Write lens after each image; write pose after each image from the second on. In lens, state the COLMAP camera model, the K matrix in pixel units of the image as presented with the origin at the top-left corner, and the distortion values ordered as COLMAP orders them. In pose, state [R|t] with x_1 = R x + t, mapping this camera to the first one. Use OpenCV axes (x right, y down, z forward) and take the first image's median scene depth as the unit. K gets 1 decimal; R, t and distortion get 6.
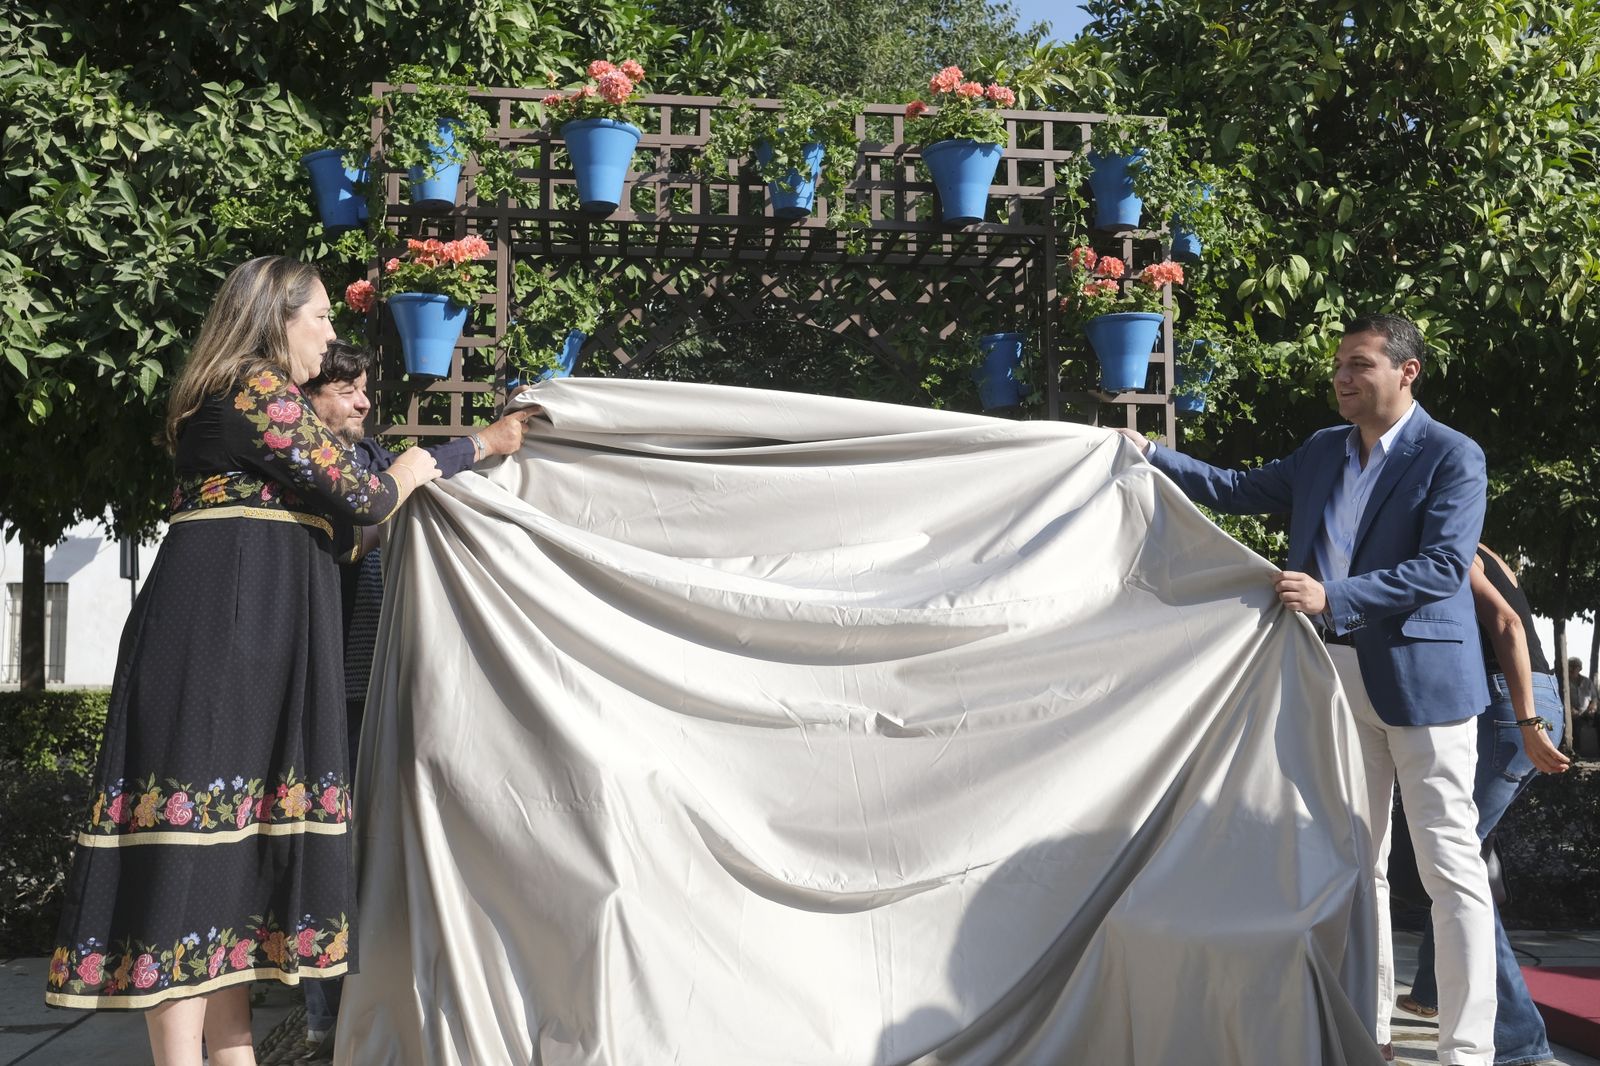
lens RADIAL K [[1407.5, 0, 775.4], [0, 1407.5, 556.8], [0, 0, 1]] dist [-0.045405, 0.120355]
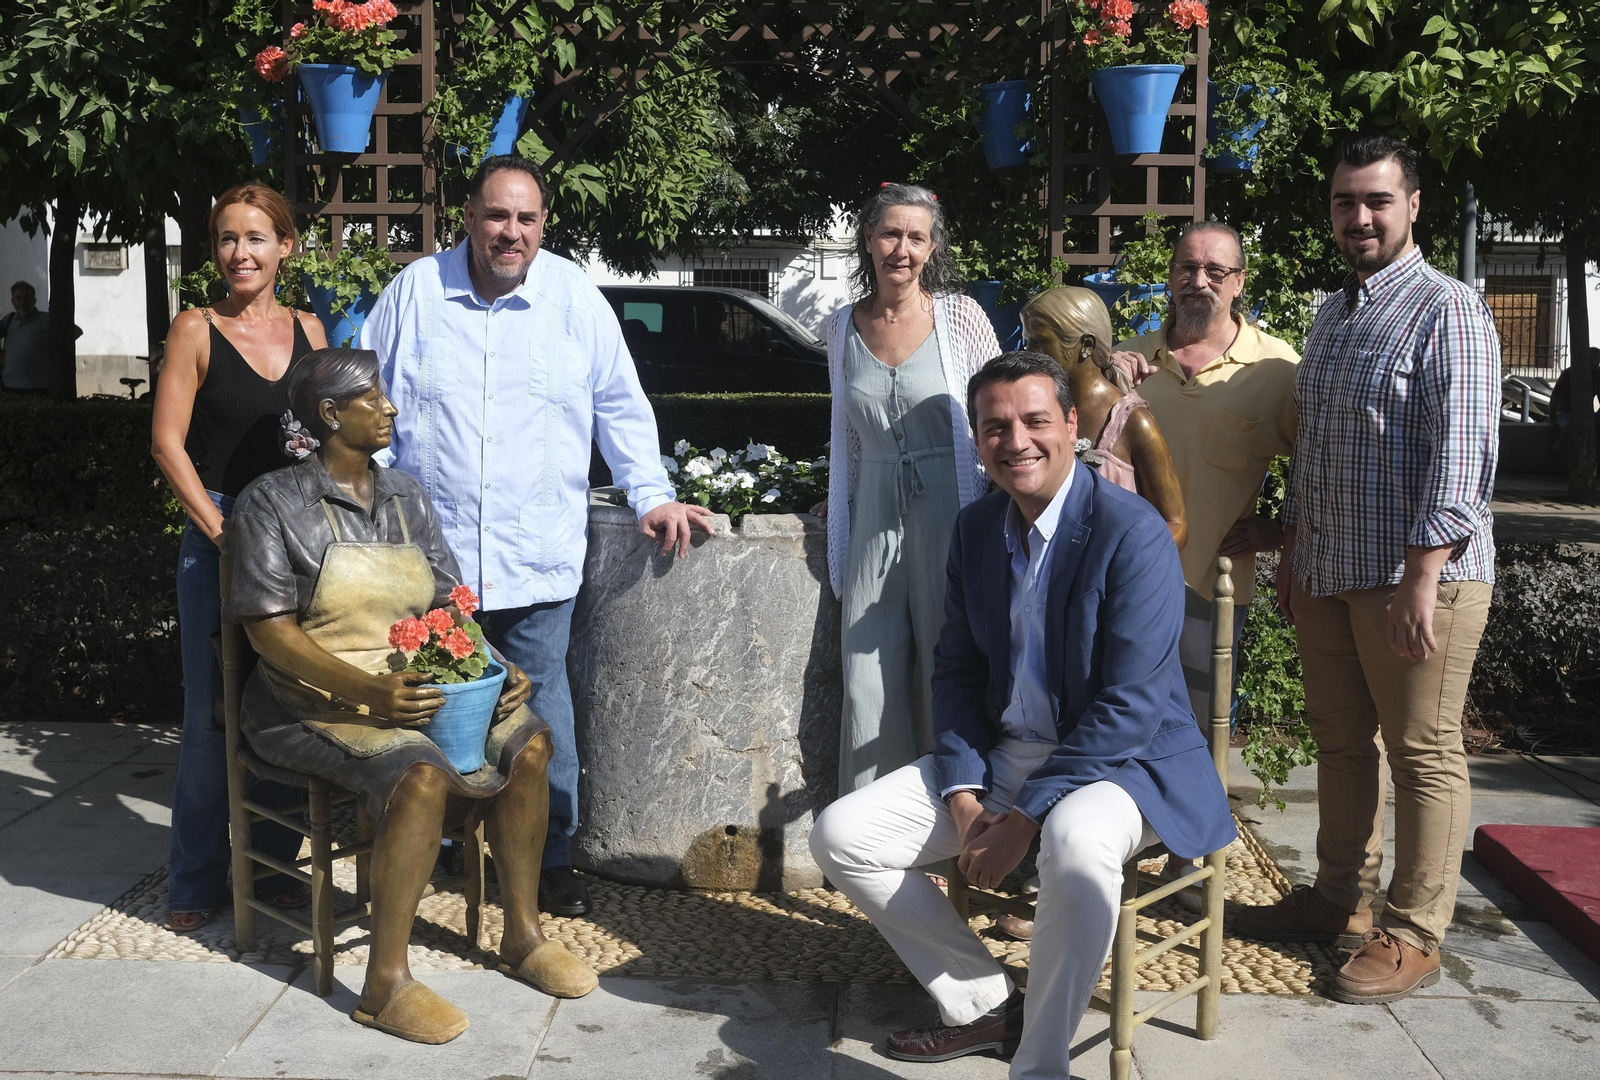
lens RADIAL K [[1613.1, 0, 763.6], [0, 1613.1, 475.5], [0, 0, 1]] dist [-0.061583, 0.175545]
pose [[0.988864, 0.019739, -0.147508, 0.168045], [0.003732, 0.987565, 0.157167, -0.078173], [0.148776, -0.155967, 0.976494, -0.013924]]
